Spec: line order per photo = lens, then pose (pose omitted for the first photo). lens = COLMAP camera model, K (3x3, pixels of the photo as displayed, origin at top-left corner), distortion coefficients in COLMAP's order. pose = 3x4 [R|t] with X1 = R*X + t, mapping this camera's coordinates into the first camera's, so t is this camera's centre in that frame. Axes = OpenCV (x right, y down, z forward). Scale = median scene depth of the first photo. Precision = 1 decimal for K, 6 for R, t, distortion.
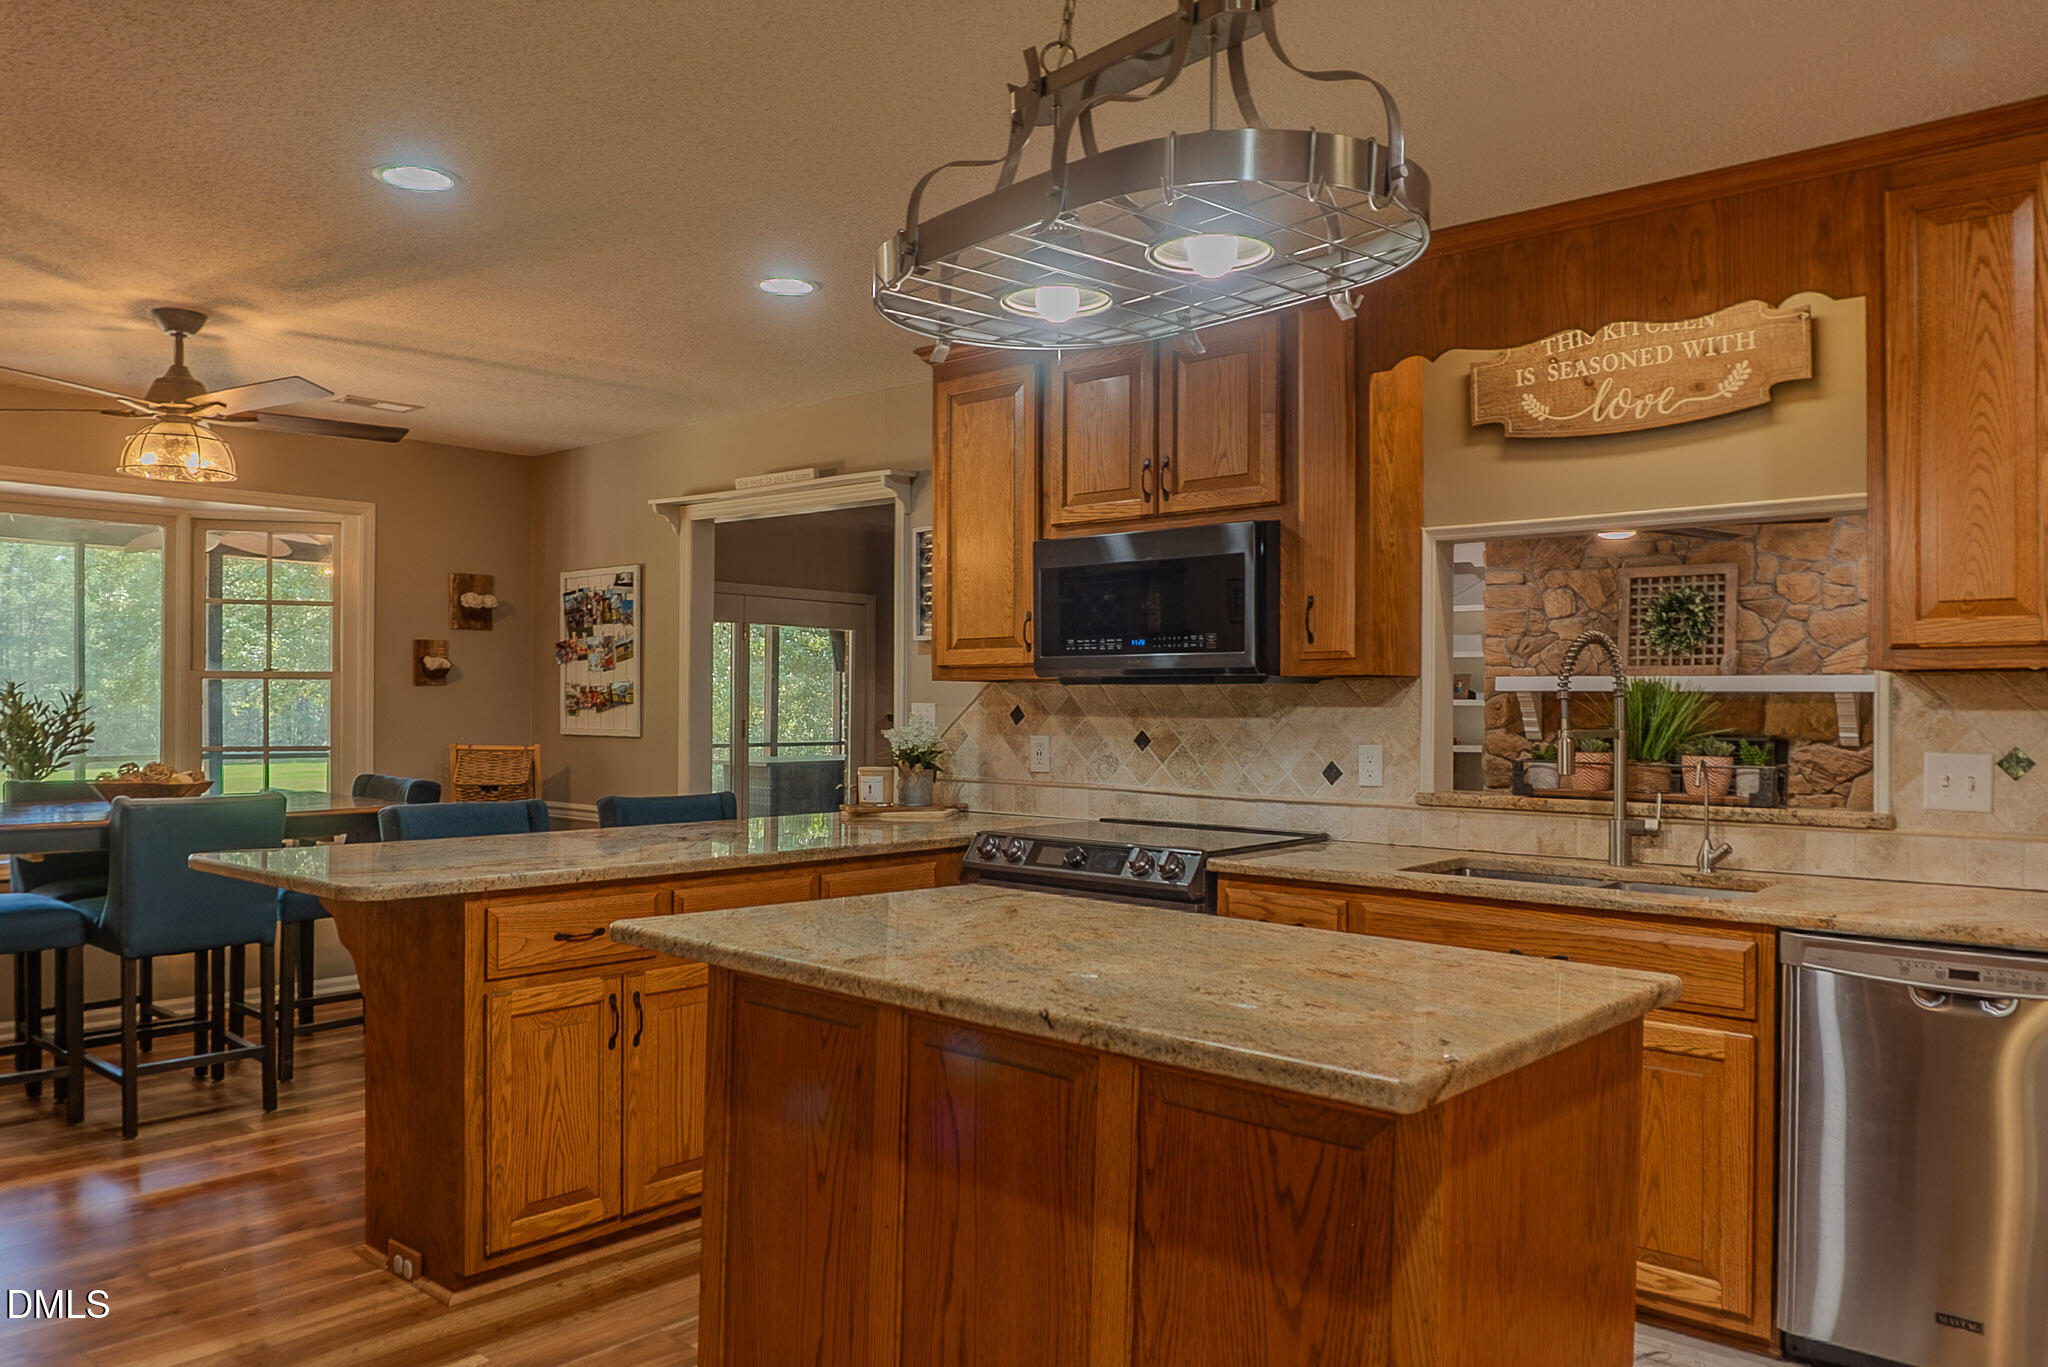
lens RADIAL K [[1394.6, 0, 999.4], [0, 1394.6, 708.8], [0, 0, 1]] dist [-0.025569, 0.002647]
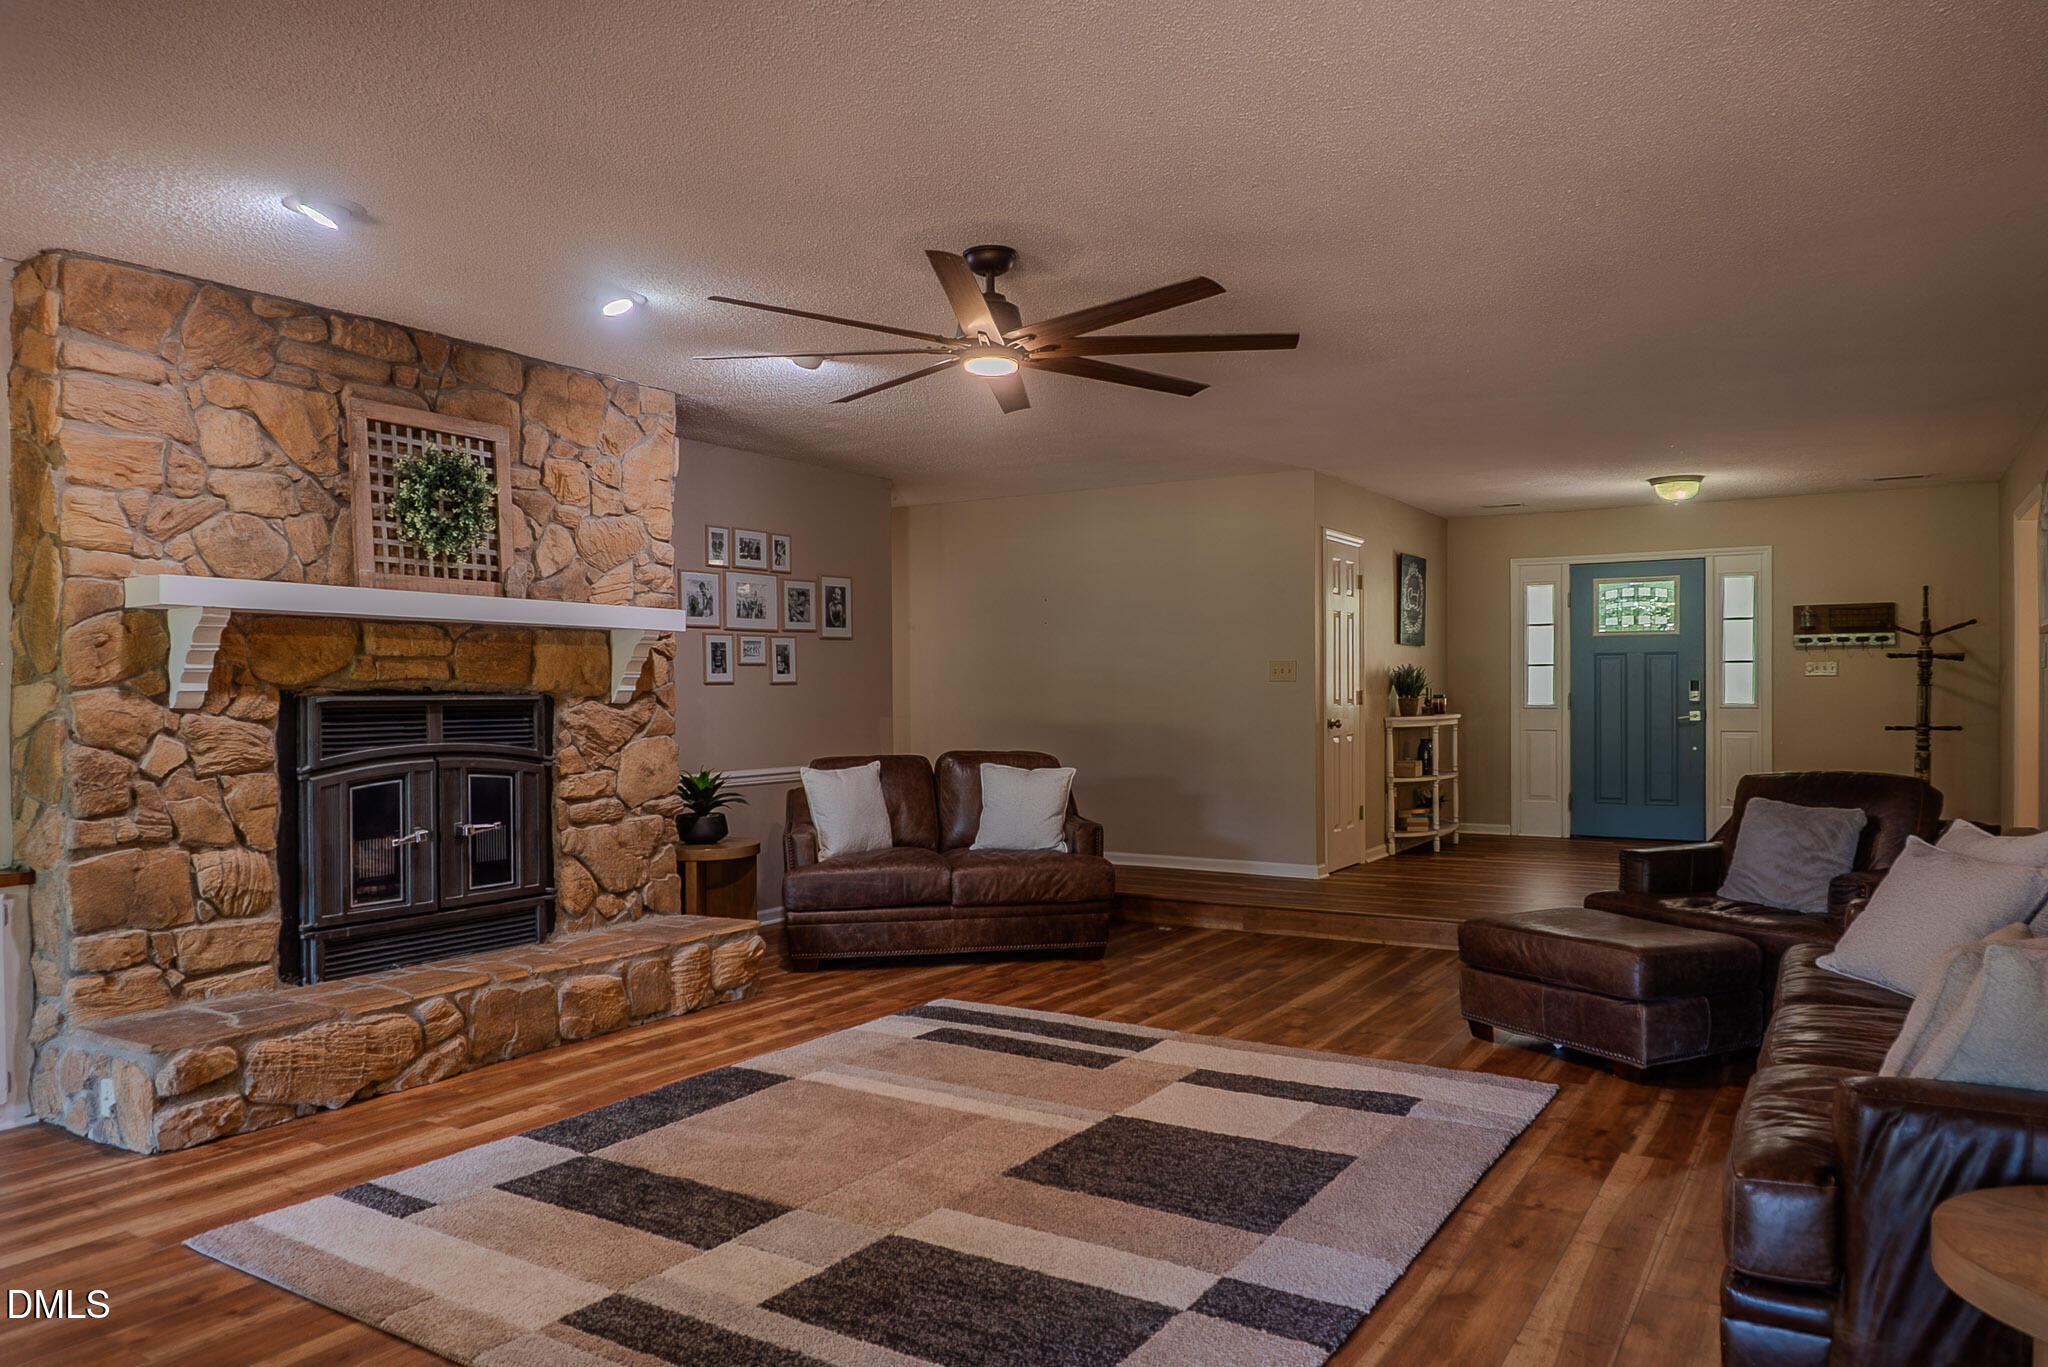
lens RADIAL K [[1394.6, 0, 1003.7], [0, 1394.6, 701.9], [0, 0, 1]] dist [-0.025569, 0.002647]
pose [[-0.162253, -0.012888, 0.986665, -0.158703], [0.005398, 0.999888, 0.013948, 0.016361], [-0.986734, 0.007589, -0.162166, 0.904318]]
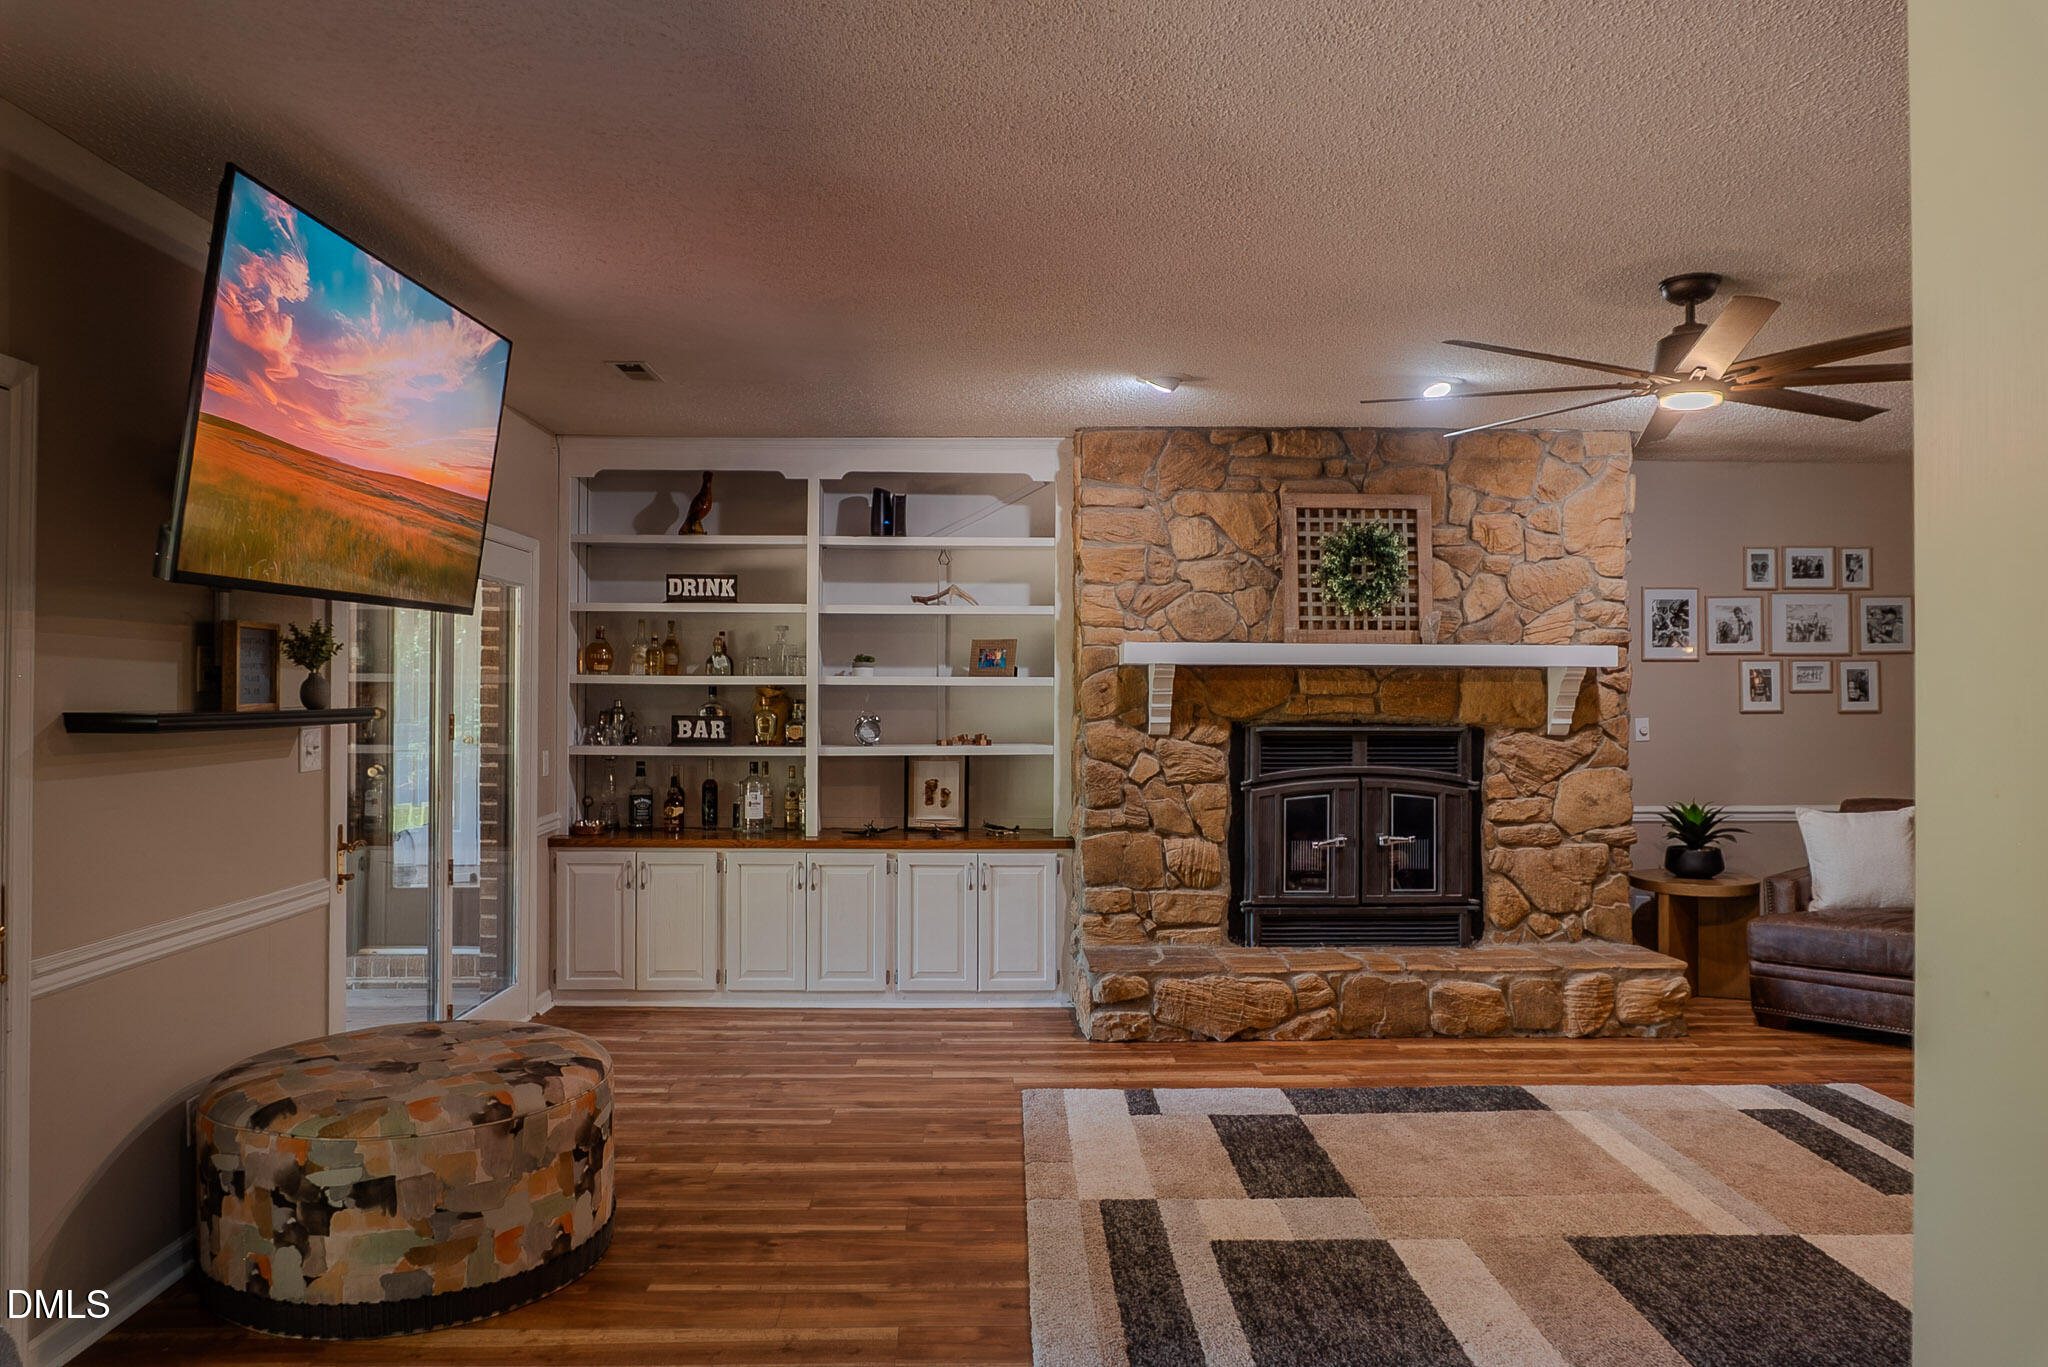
lens RADIAL K [[1394.6, 0, 1021.1], [0, 1394.6, 666.2], [0, 0, 1]] dist [-0.025569, 0.002647]
pose [[0.726273, 0.004549, 0.687391, -0.154986], [0.002980, 0.999948, -0.009767, -0.005991], [-0.687399, 0.009142, 0.726222, 0.622683]]
